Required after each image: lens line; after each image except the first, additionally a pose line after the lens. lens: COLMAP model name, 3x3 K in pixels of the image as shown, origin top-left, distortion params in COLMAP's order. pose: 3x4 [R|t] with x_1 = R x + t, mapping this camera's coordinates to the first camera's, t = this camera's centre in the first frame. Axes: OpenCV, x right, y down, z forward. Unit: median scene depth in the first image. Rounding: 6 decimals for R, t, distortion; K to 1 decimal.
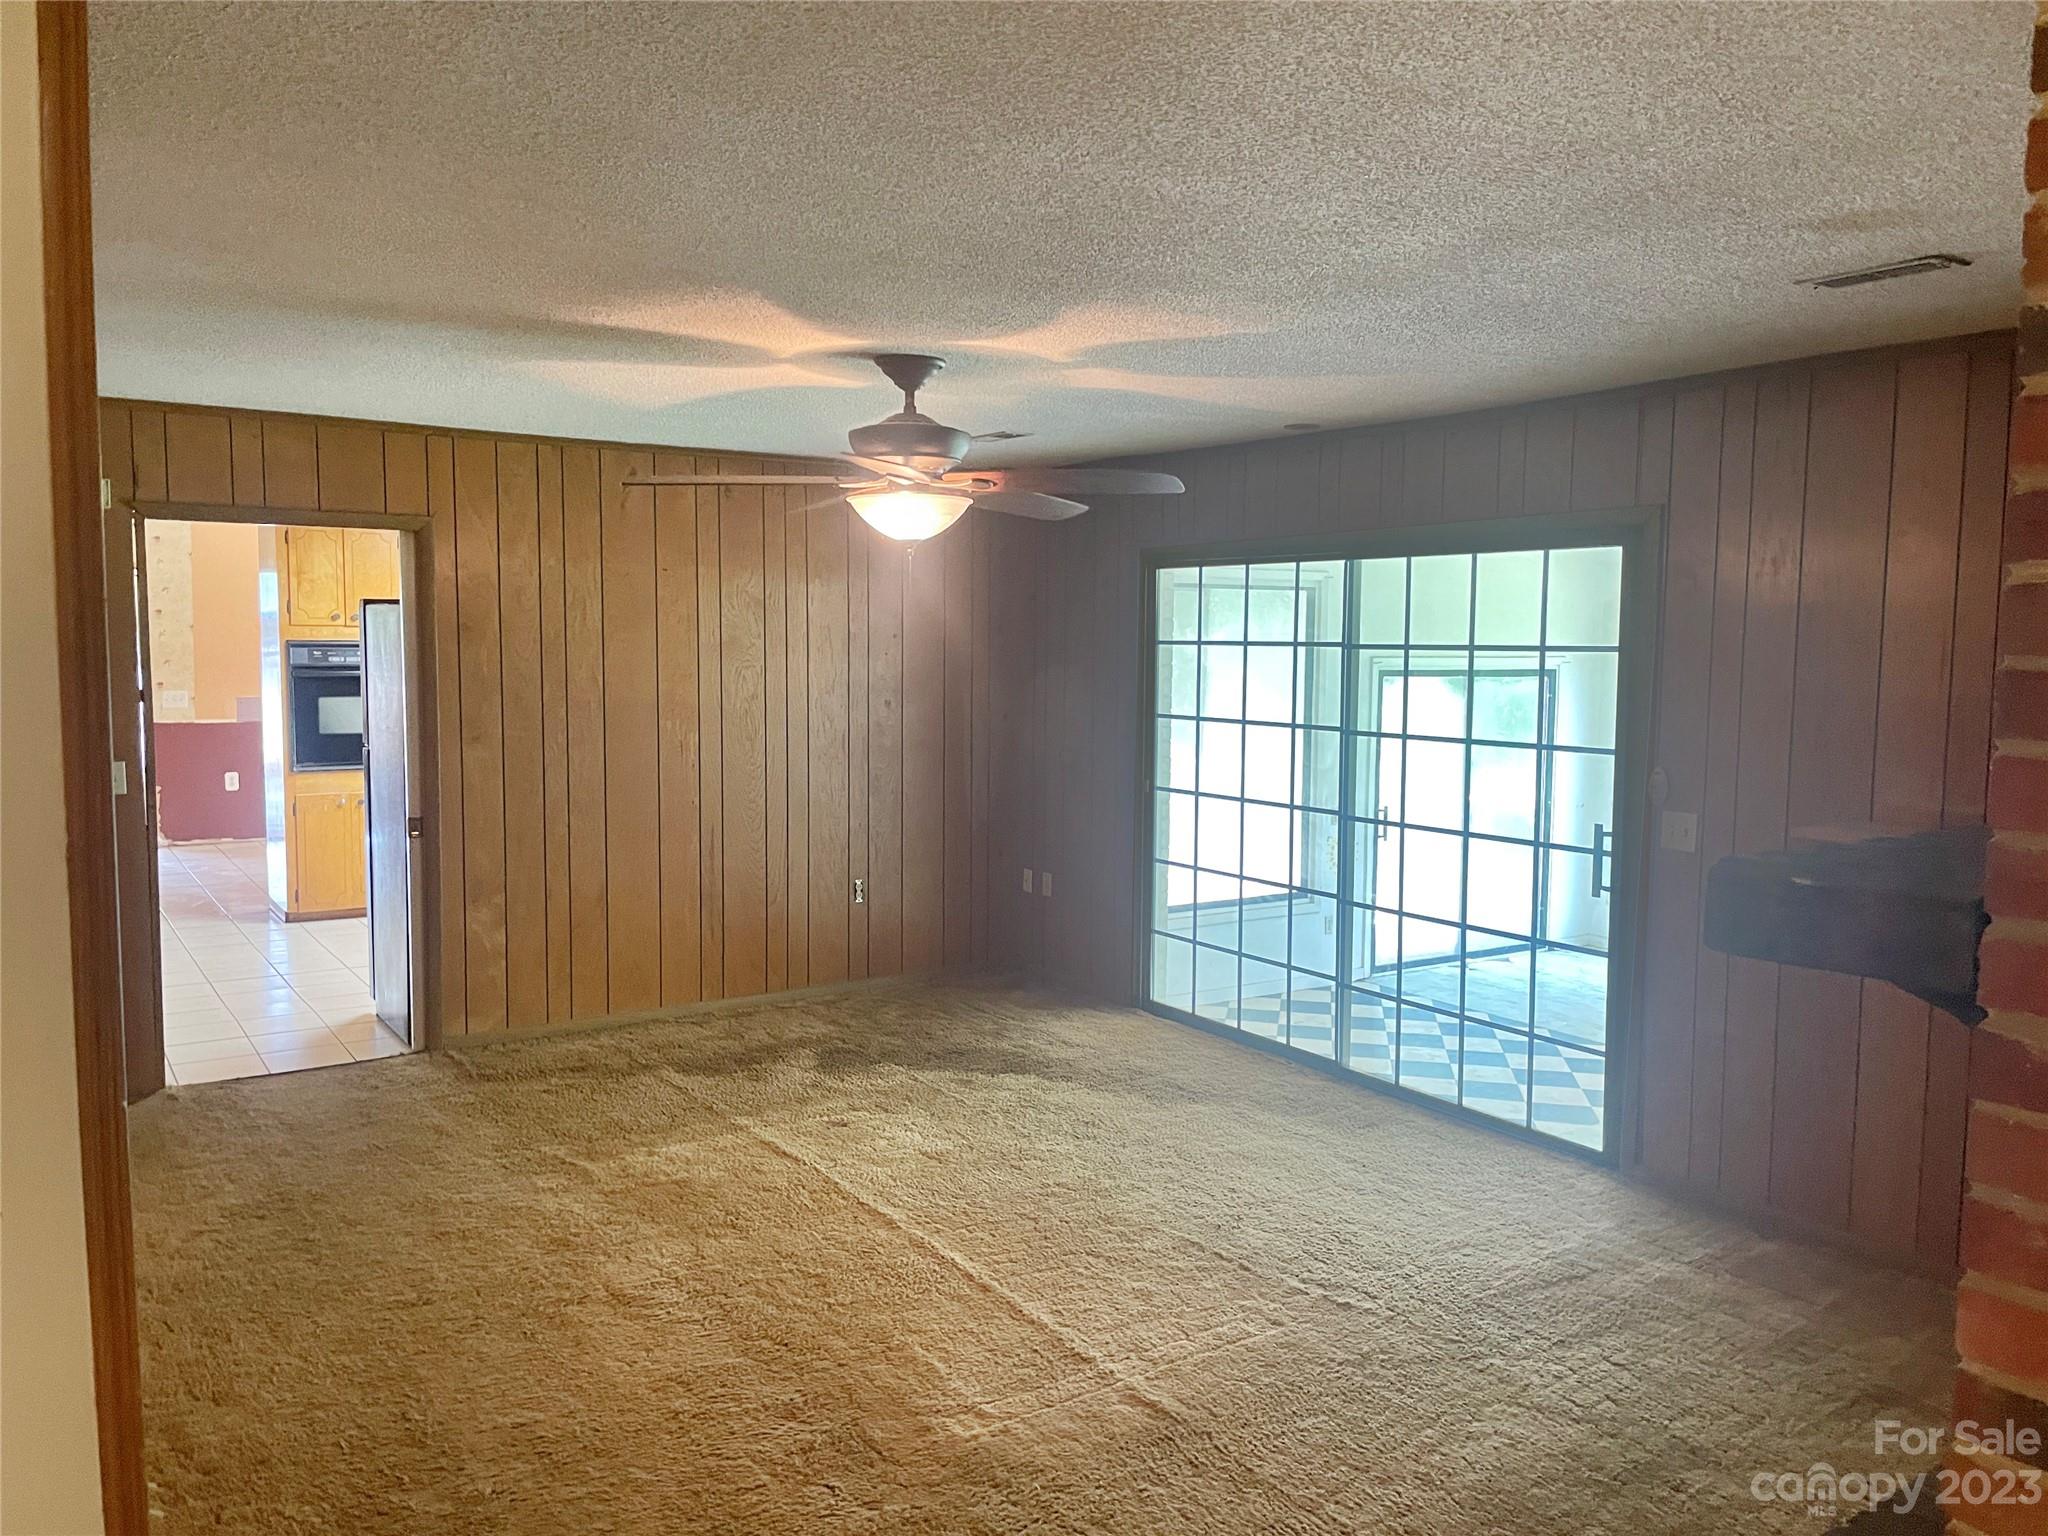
lens RADIAL K [[1561.8, 0, 1030.5], [0, 1561.8, 768.6], [0, 0, 1]] dist [0.123068, -0.201758]
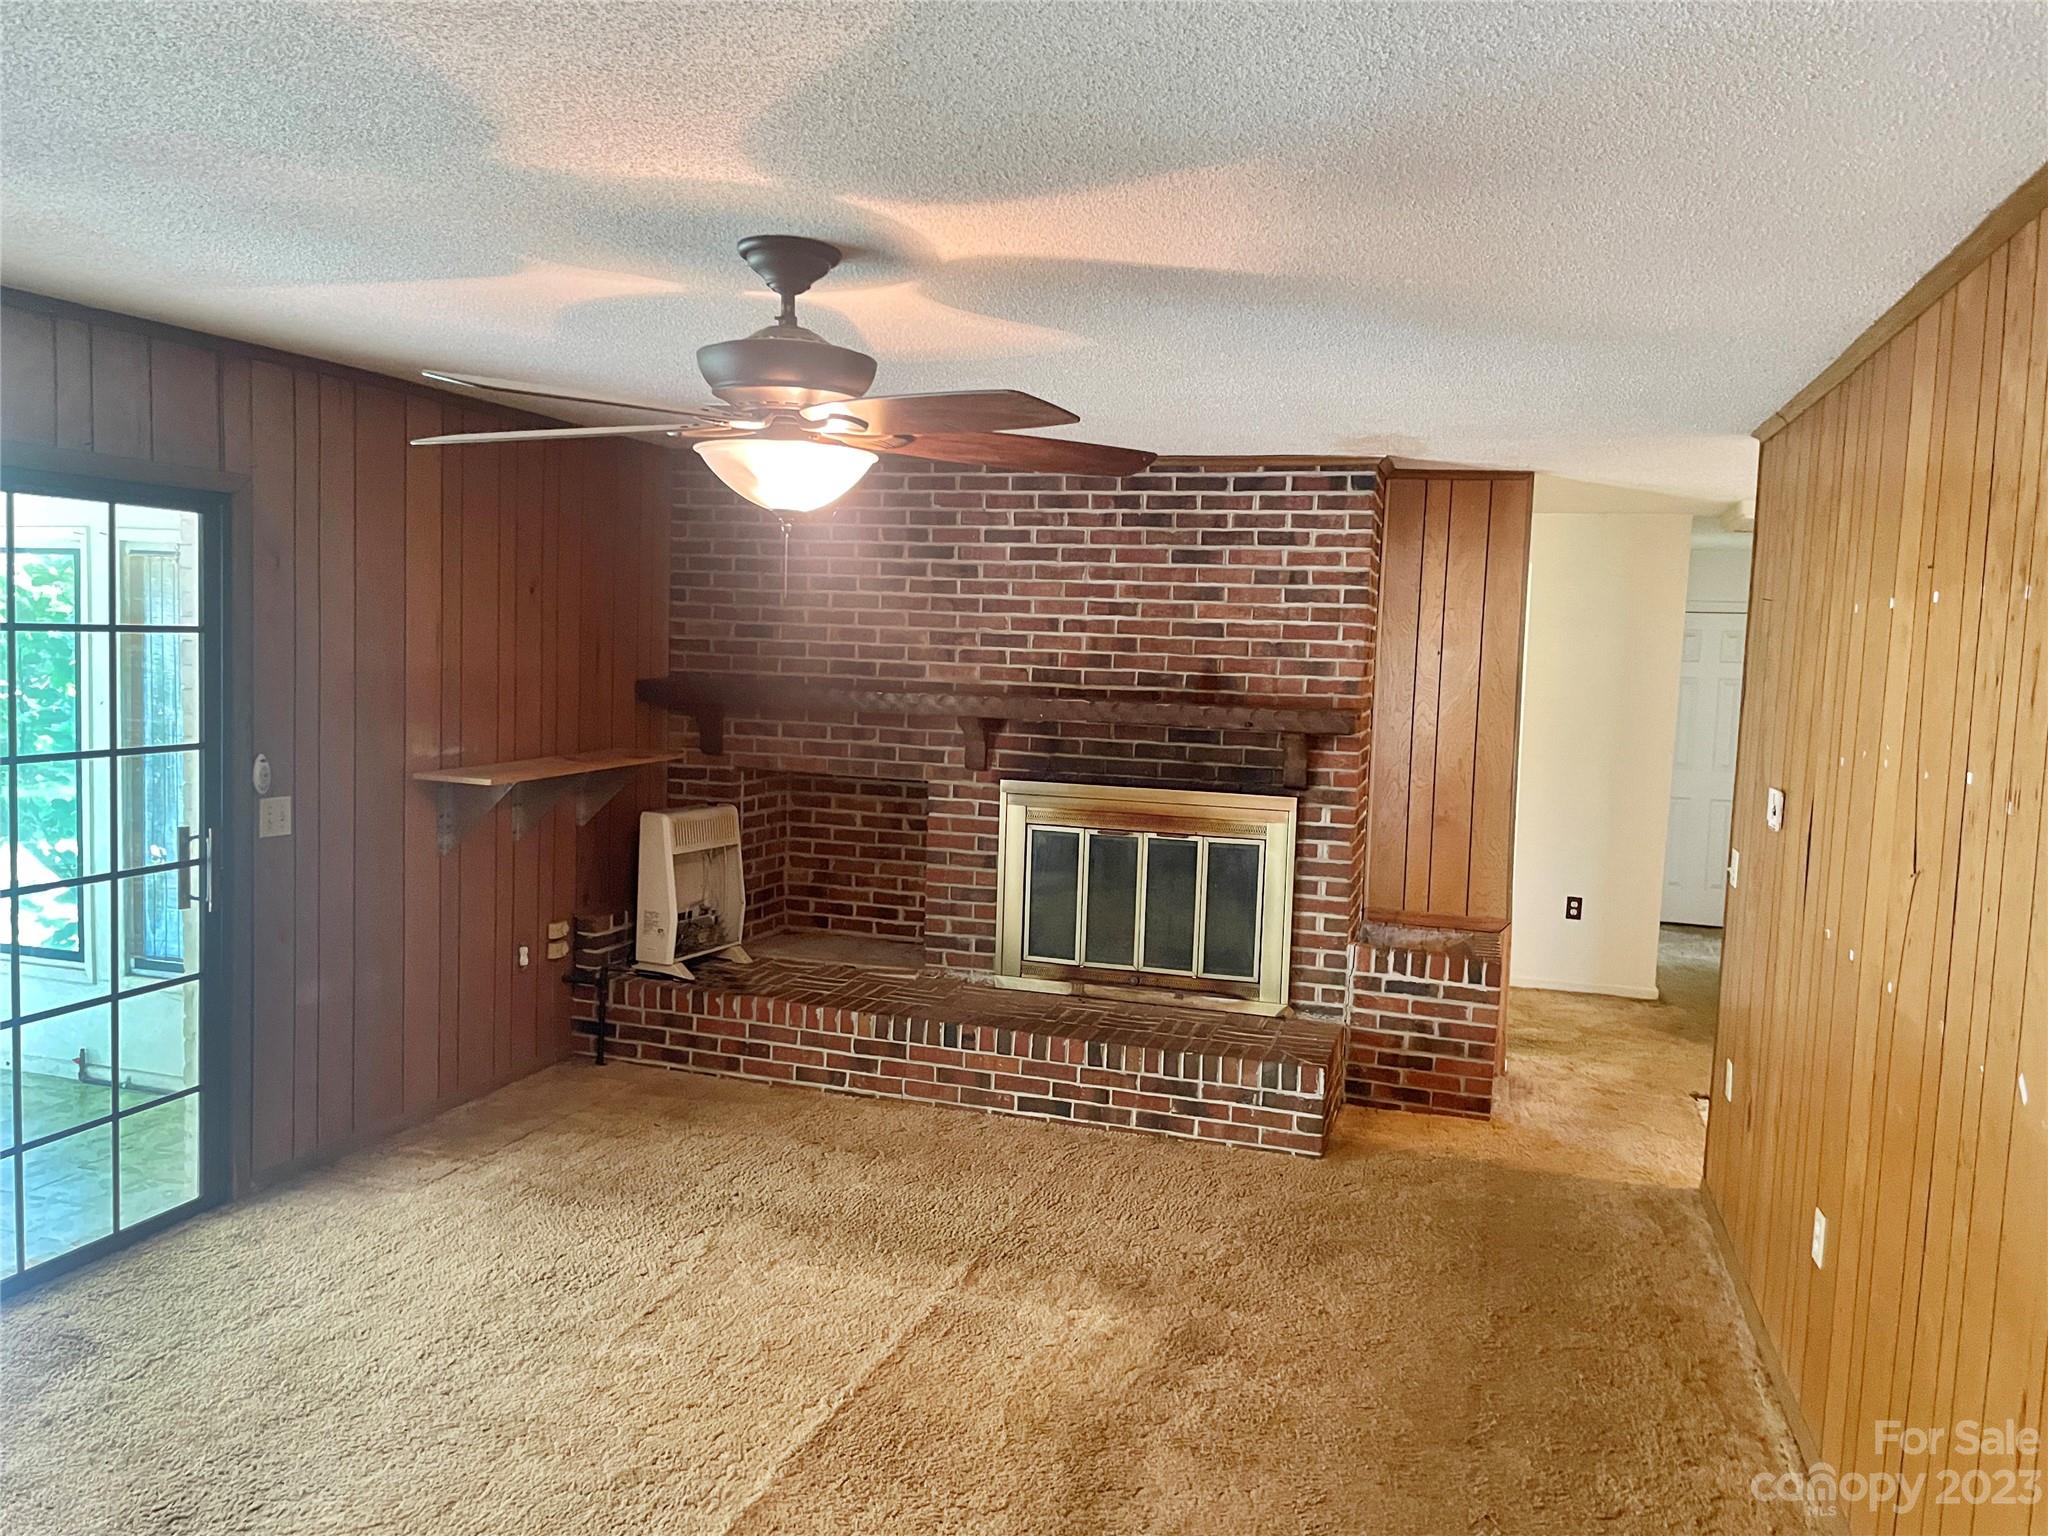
lens RADIAL K [[1561.8, 0, 1030.5], [0, 1561.8, 768.6], [0, 0, 1]] dist [0.123068, -0.201758]
pose [[-0.629828, -0.104280, 0.769703, -0.608950], [0.022161, 0.988131, 0.152007, -0.122738], [-0.776419, 0.112795, -0.620041, 1.191802]]
